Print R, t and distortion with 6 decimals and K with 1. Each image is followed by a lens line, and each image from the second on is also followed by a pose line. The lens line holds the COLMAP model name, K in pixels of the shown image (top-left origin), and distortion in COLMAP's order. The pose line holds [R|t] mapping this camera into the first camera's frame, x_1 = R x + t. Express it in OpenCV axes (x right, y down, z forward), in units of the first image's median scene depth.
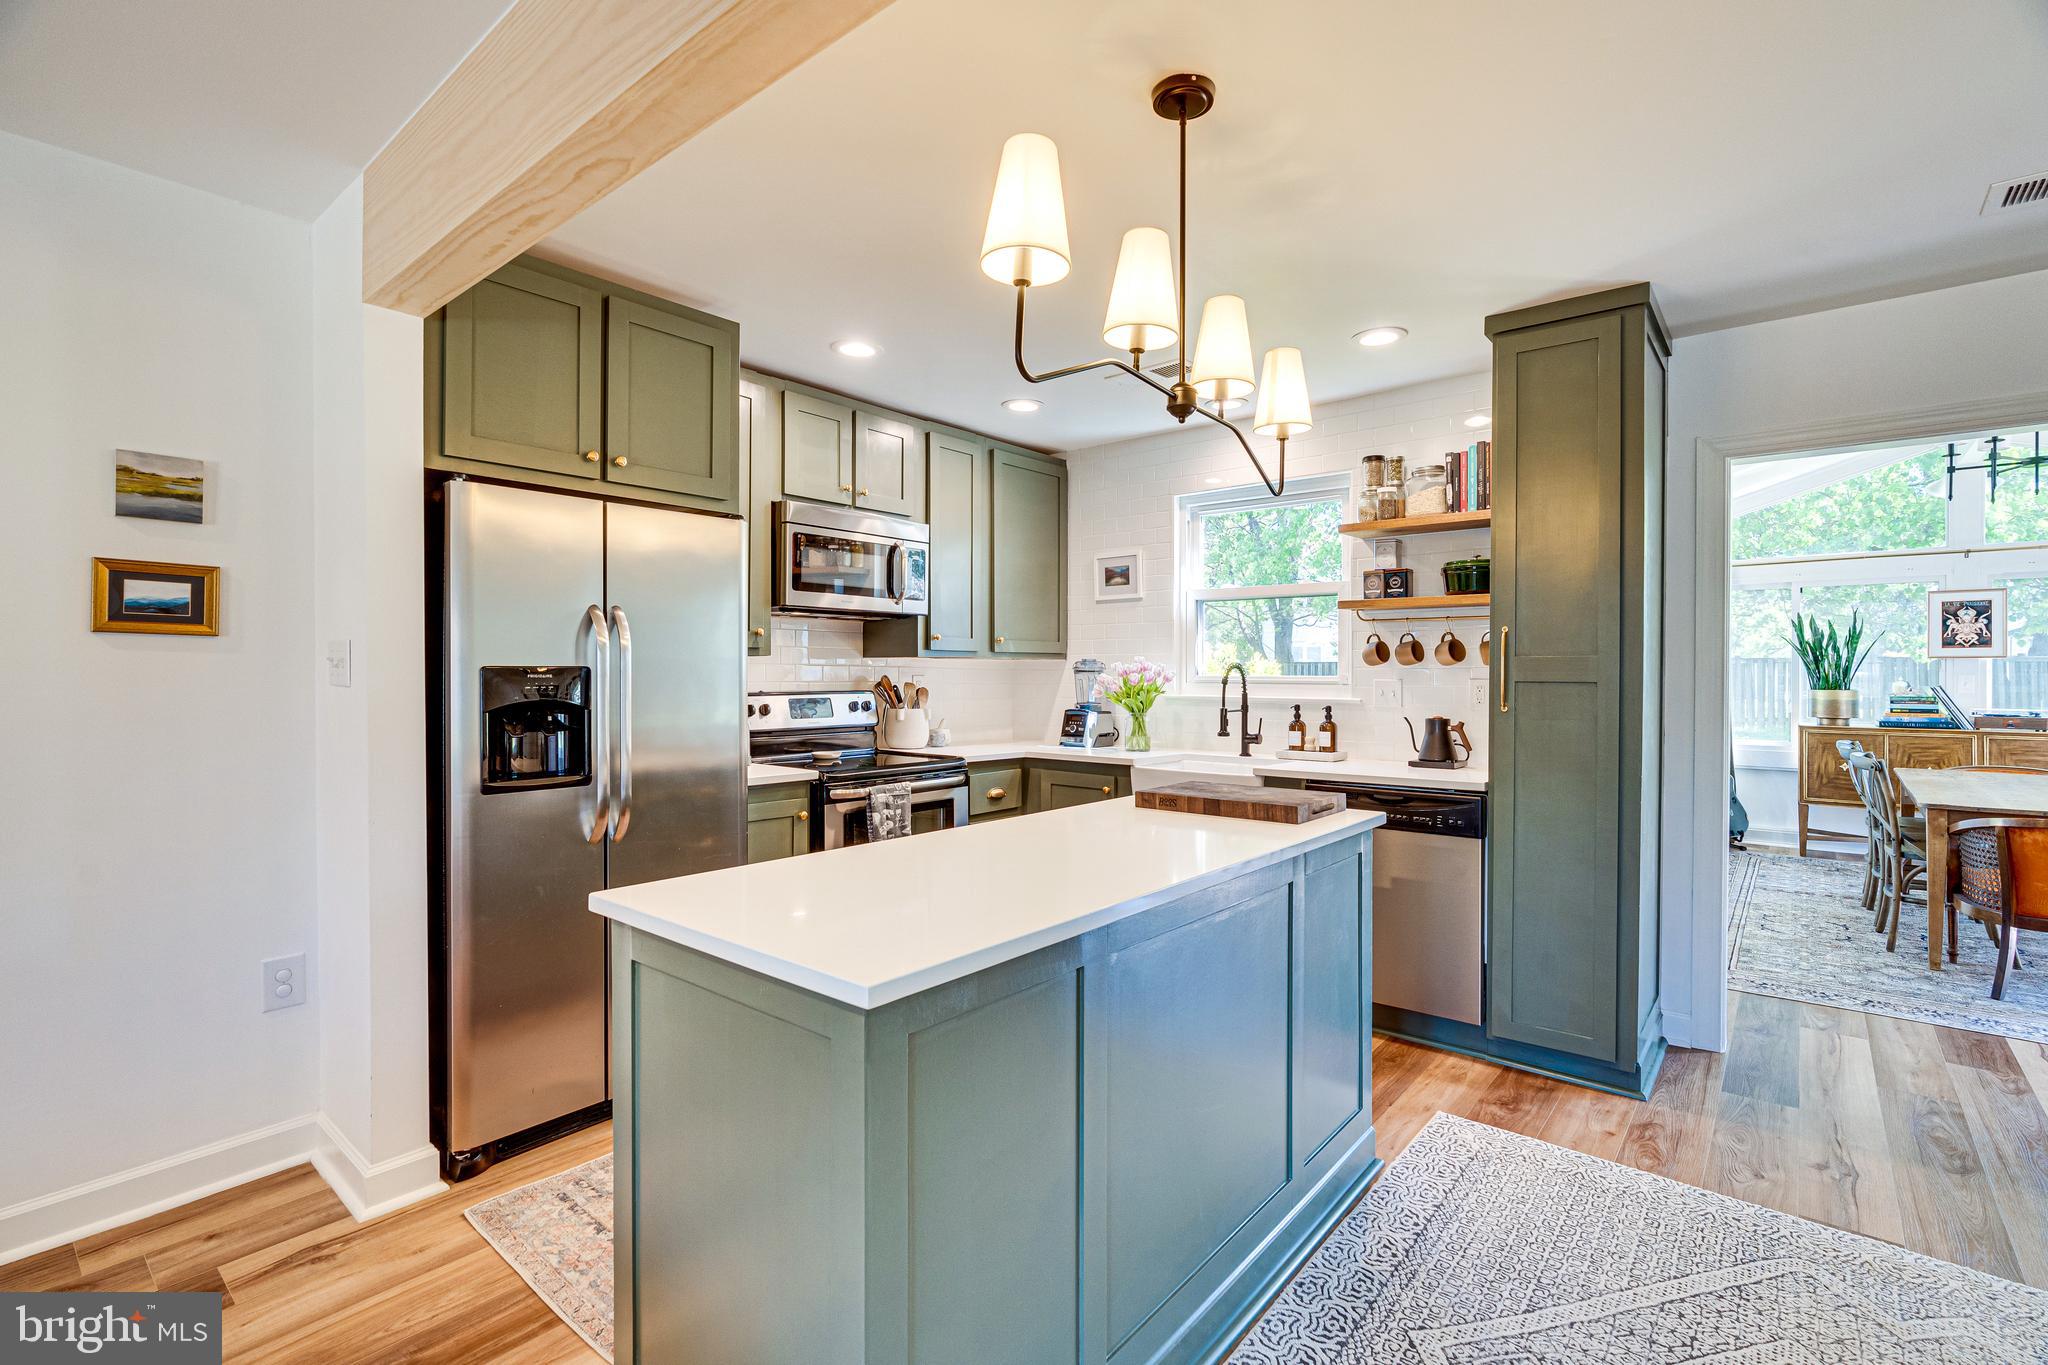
lens RADIAL K [[927.5, 0, 1020.0], [0, 927.5, 676.1], [0, 0, 1]] dist [-0.005626, 0.000929]
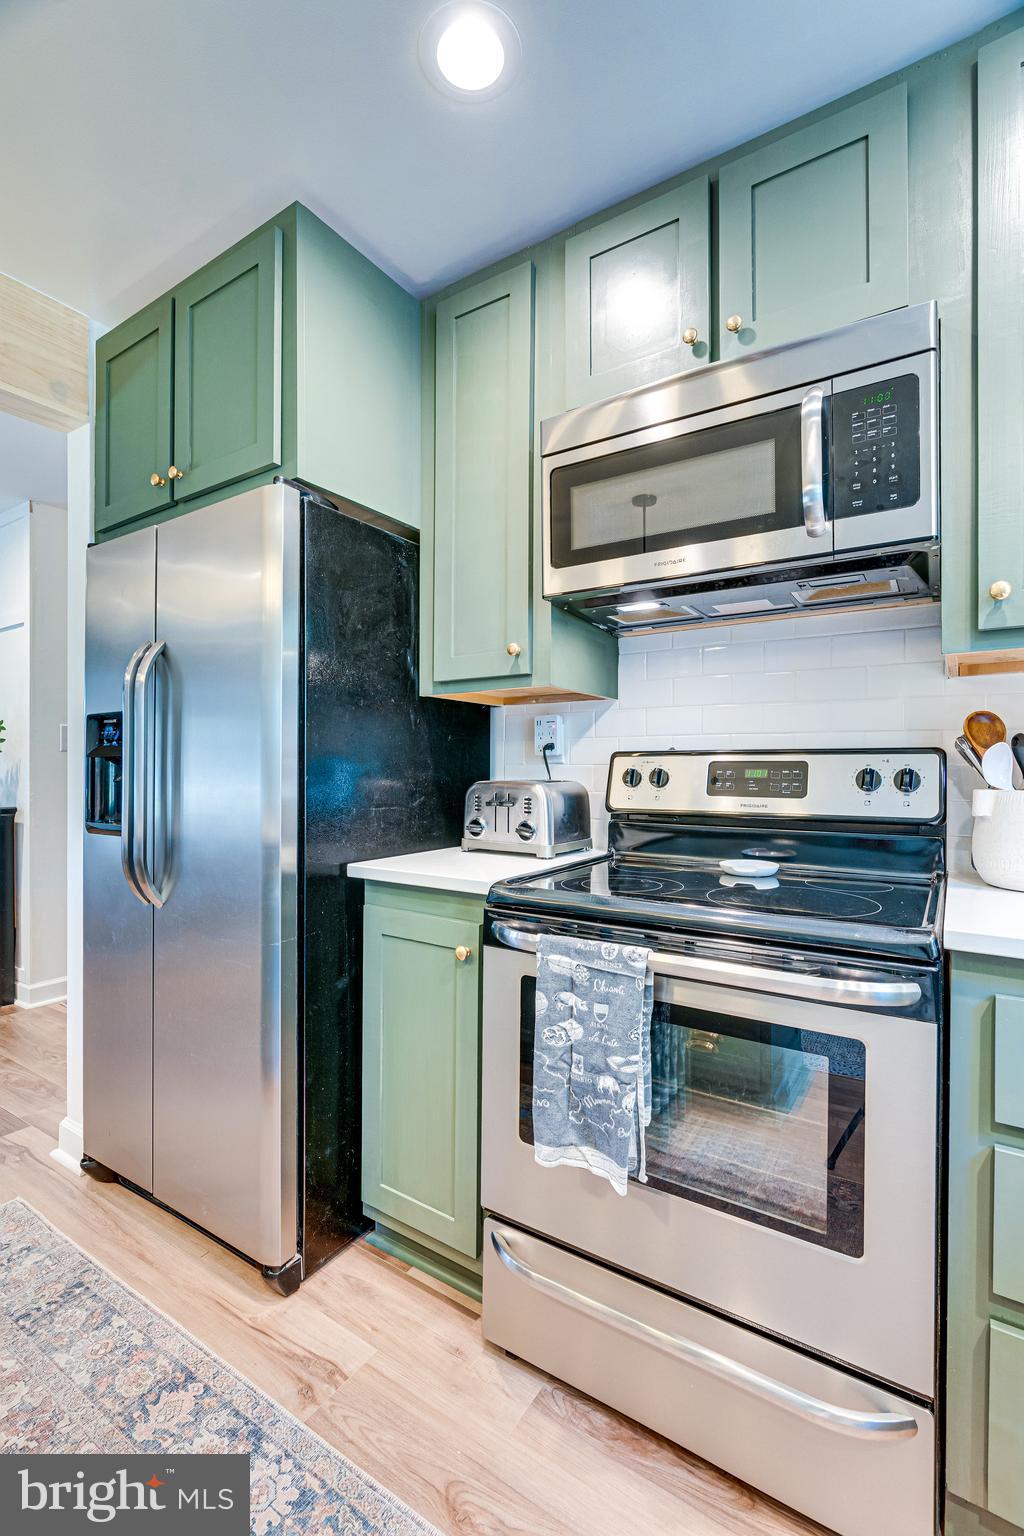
lens RADIAL K [[695.6, 0, 498.7], [0, 695.6, 765.9], [0, 0, 1]] dist [-0.005626, 0.000929]
pose [[0.101324, -0.006077, -0.994835, 0.187591], [-0.008046, 0.999944, -0.006928, 0.035452], [0.994821, 0.008707, 0.101270, 0.920632]]
